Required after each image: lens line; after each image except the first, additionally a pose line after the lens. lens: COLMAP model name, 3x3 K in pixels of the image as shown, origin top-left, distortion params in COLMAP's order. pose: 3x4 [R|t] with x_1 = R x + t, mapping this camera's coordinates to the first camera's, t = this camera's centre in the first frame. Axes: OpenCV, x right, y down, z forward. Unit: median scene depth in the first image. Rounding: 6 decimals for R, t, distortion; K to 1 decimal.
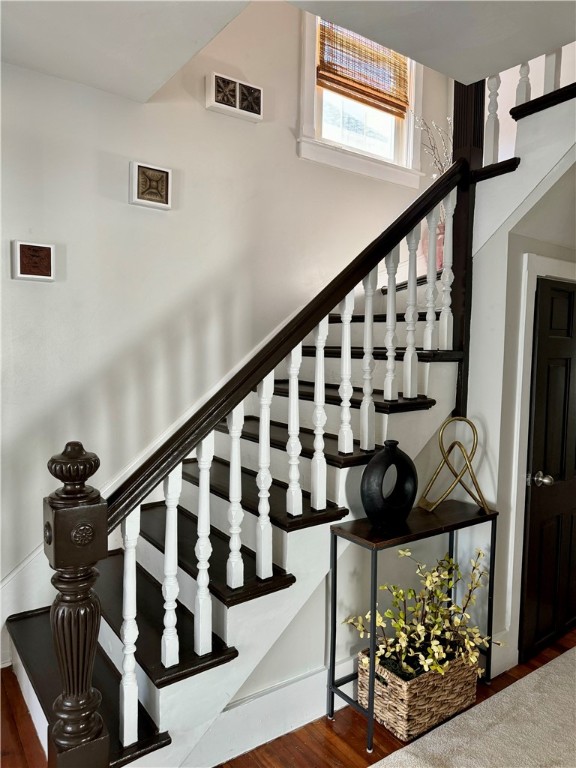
lens RADIAL K [[539.8, 0, 291.8], [0, 539.8, 385.7], [0, 0, 1]] dist [0.049505, -0.053824]
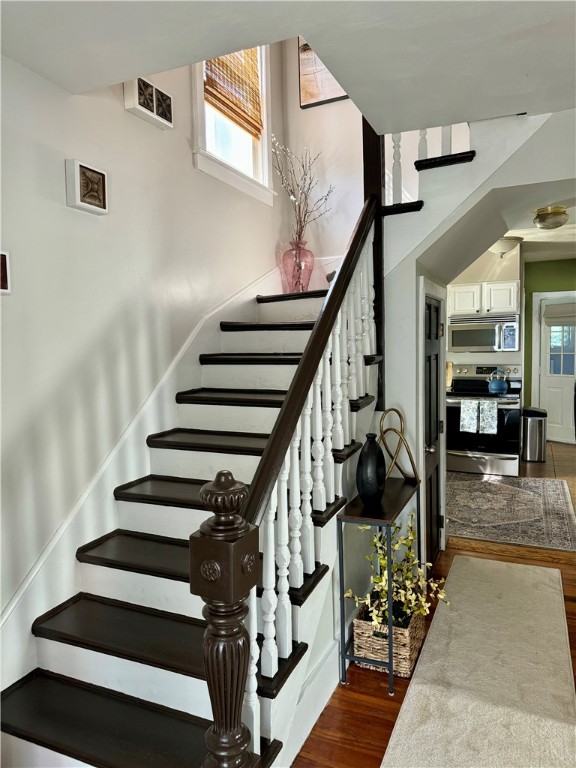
lens RADIAL K [[539.8, 0, 290.5], [0, 539.8, 380.9], [0, 0, 1]] dist [0.049505, -0.053824]
pose [[0.862577, -0.072995, 0.500633, -0.441693], [0.070371, 0.997228, 0.024155, -0.044405], [-0.501009, 0.014395, 0.865323, 0.049902]]
